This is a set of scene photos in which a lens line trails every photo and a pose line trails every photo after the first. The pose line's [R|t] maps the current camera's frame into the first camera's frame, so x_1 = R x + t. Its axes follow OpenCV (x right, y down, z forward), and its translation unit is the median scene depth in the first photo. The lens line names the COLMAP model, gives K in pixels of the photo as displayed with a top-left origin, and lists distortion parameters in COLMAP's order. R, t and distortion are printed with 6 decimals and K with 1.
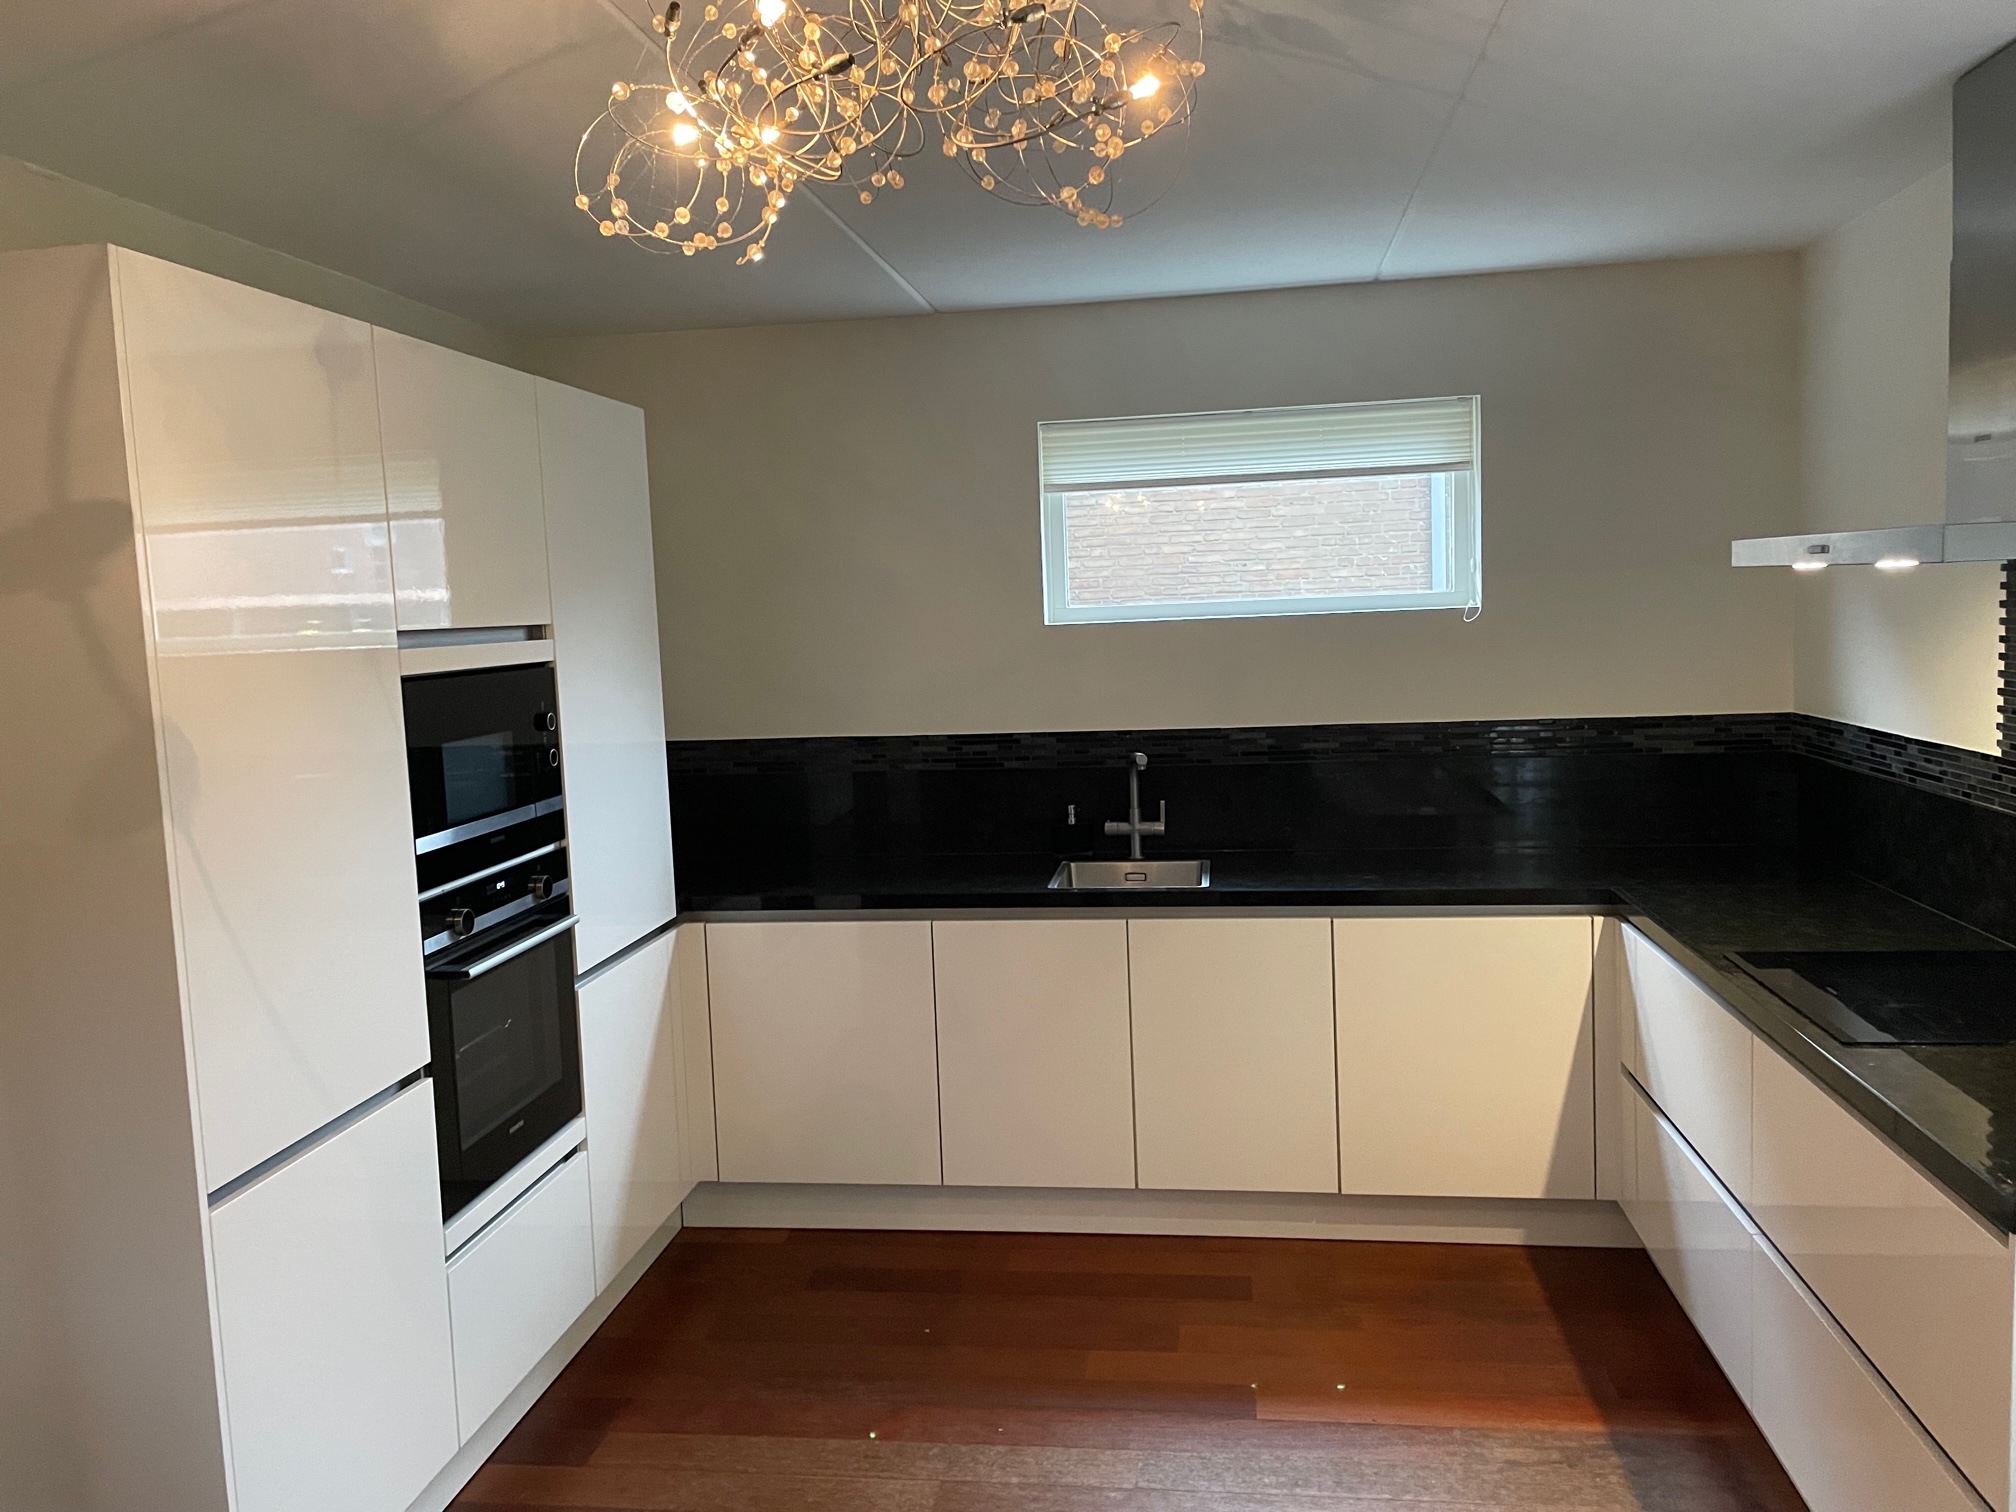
lens RADIAL K [[1522.0, 0, 1008.0], [0, 1522.0, 756.0], [0, 0, 1]] dist [0.107819, -0.147620]
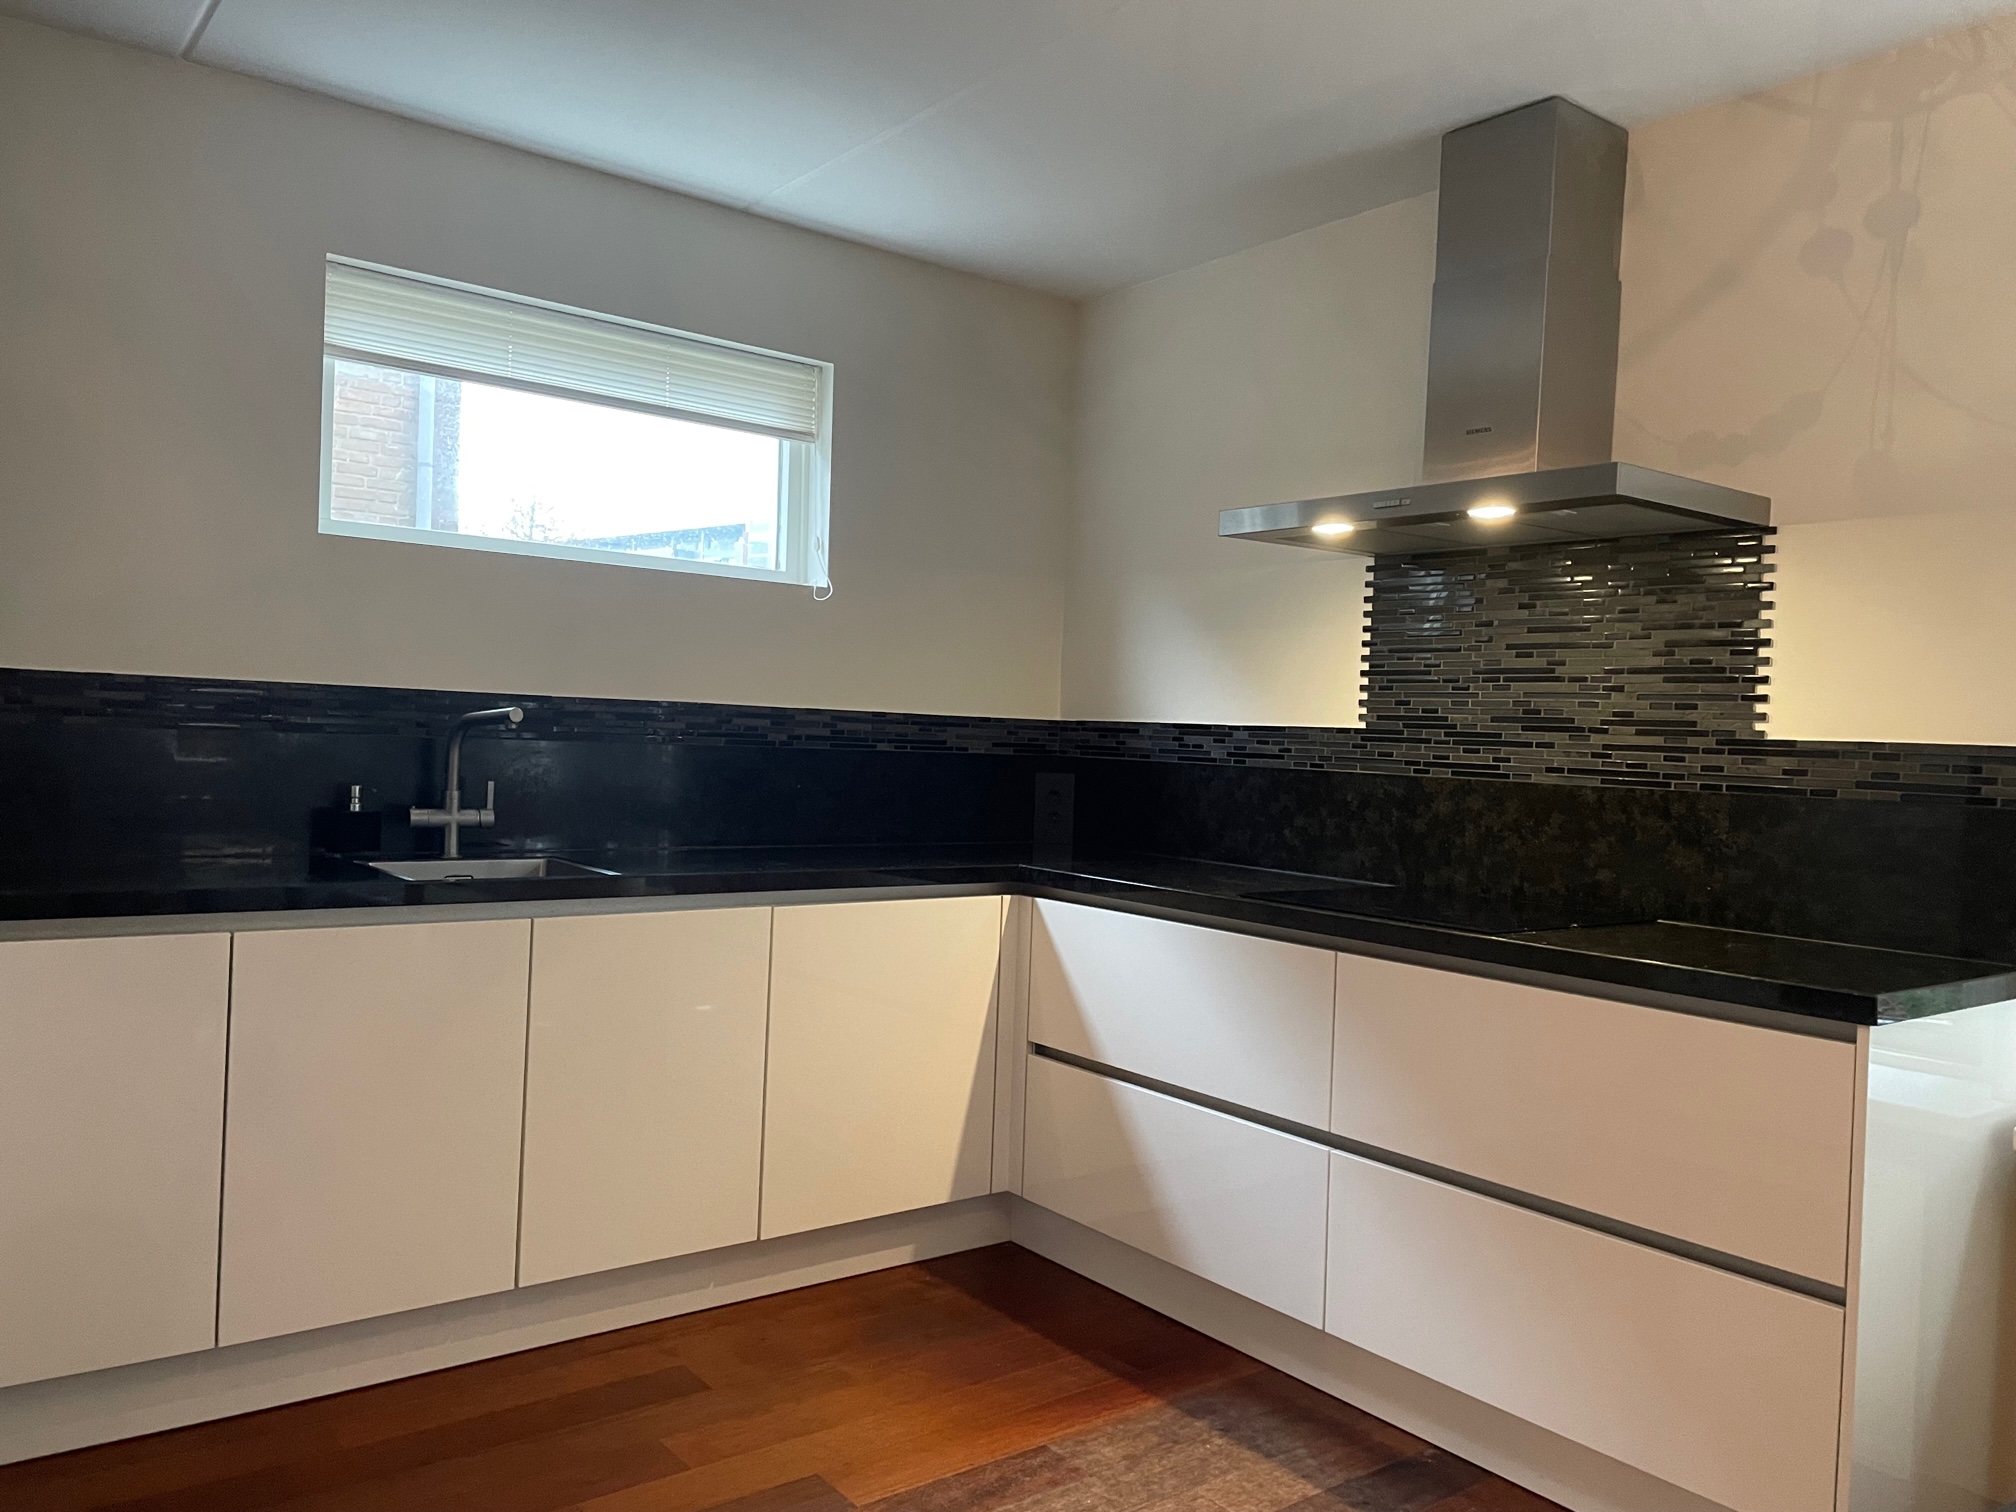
lens RADIAL K [[1522.0, 0, 1008.0], [0, 1522.0, 756.0], [0, 0, 1]] dist [0.107819, -0.147620]
pose [[0.692299, 0.056606, 0.719387, -0.301513], [0.007980, 0.996257, -0.086072, 0.092886], [-0.721567, 0.065329, 0.689256, 0.301578]]
